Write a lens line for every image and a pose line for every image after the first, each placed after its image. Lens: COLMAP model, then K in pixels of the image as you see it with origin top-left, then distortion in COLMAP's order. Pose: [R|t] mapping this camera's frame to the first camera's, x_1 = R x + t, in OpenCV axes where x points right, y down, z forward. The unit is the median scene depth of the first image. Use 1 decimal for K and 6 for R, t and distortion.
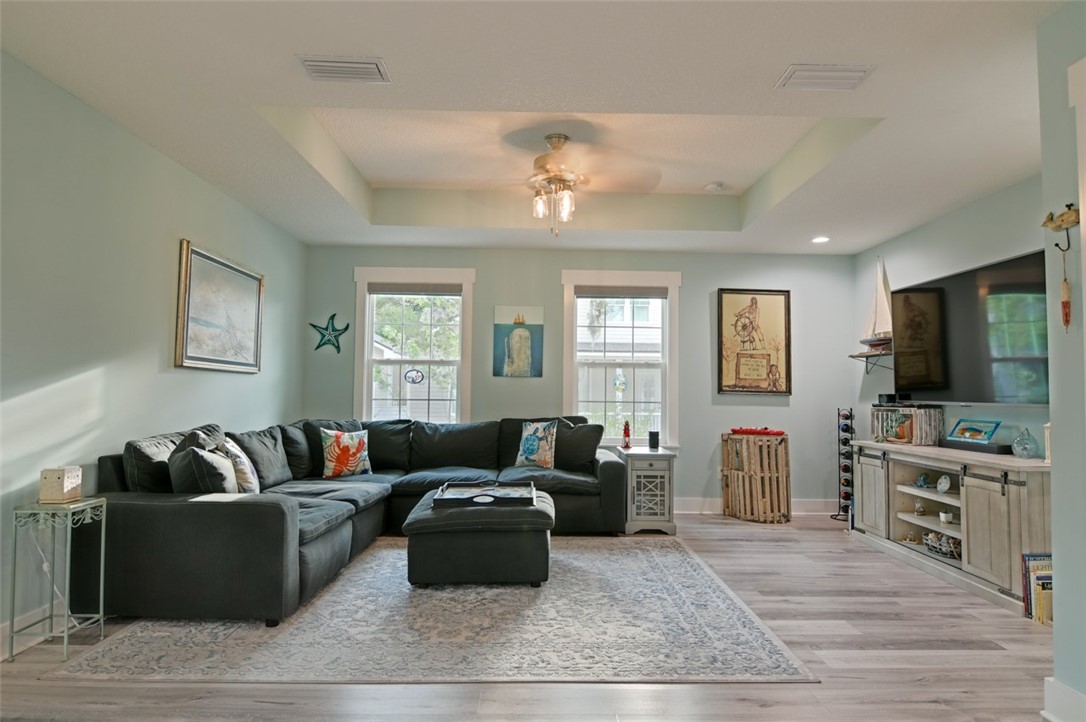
lens RADIAL K [[627.2, 0, 543.5], [0, 627.2, 361.8], [0, 0, 1]] dist [-0.006549, -0.008688]
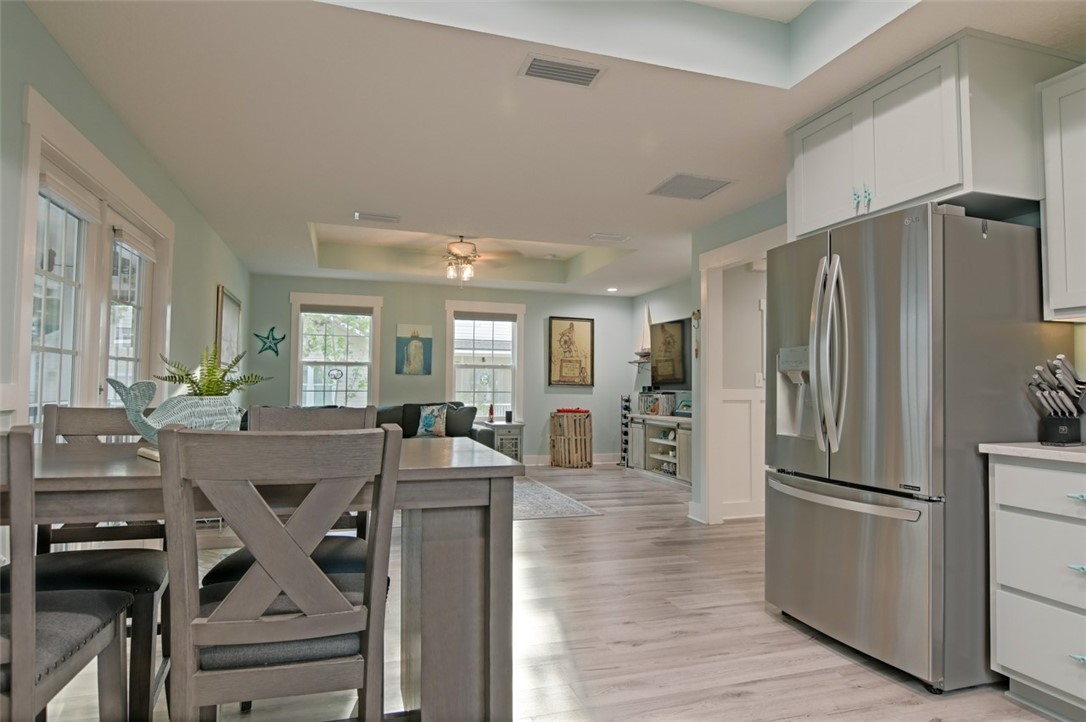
lens RADIAL K [[627.2, 0, 544.4], [0, 627.2, 357.7], [0, 0, 1]] dist [-0.006549, -0.008688]
pose [[0.956732, 0.010770, 0.290771, -0.194957], [-0.012283, 0.999919, 0.003378, -0.025785], [-0.290711, -0.006803, 0.956787, -0.504451]]
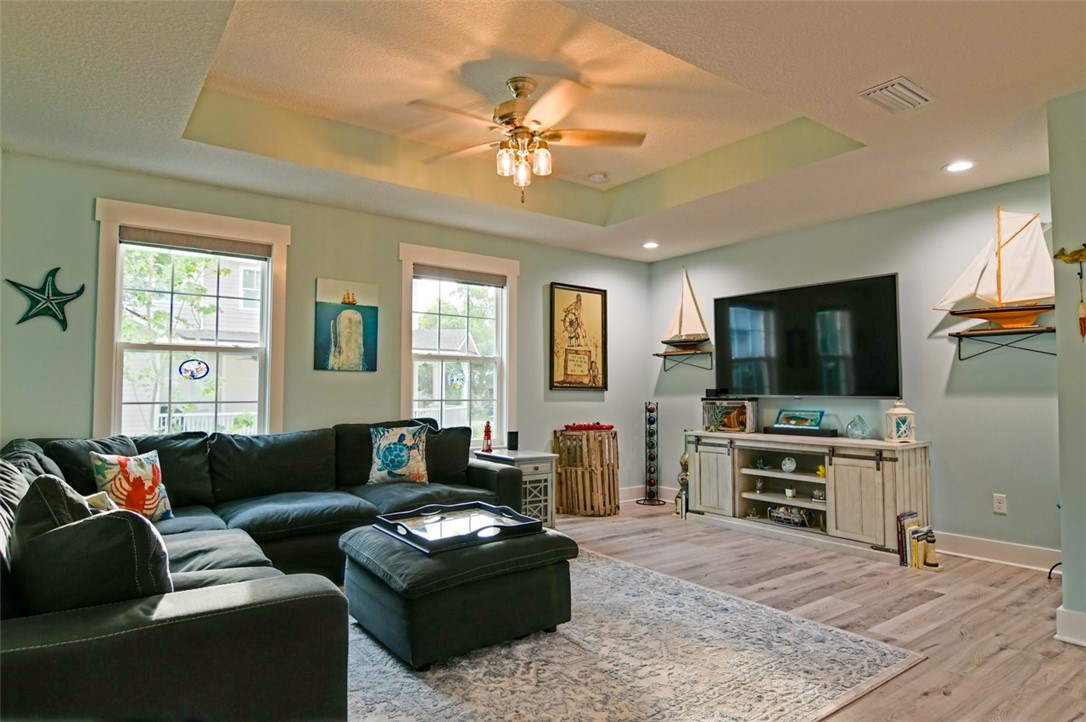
lens RADIAL K [[627.2, 0, 542.5], [0, 627.2, 360.8], [0, 0, 1]] dist [-0.006549, -0.008688]
pose [[0.813482, 0.017747, 0.581319, -0.342877], [-0.021252, 0.999774, -0.000783, 0.007589], [-0.581202, -0.011717, 0.813675, 0.242880]]
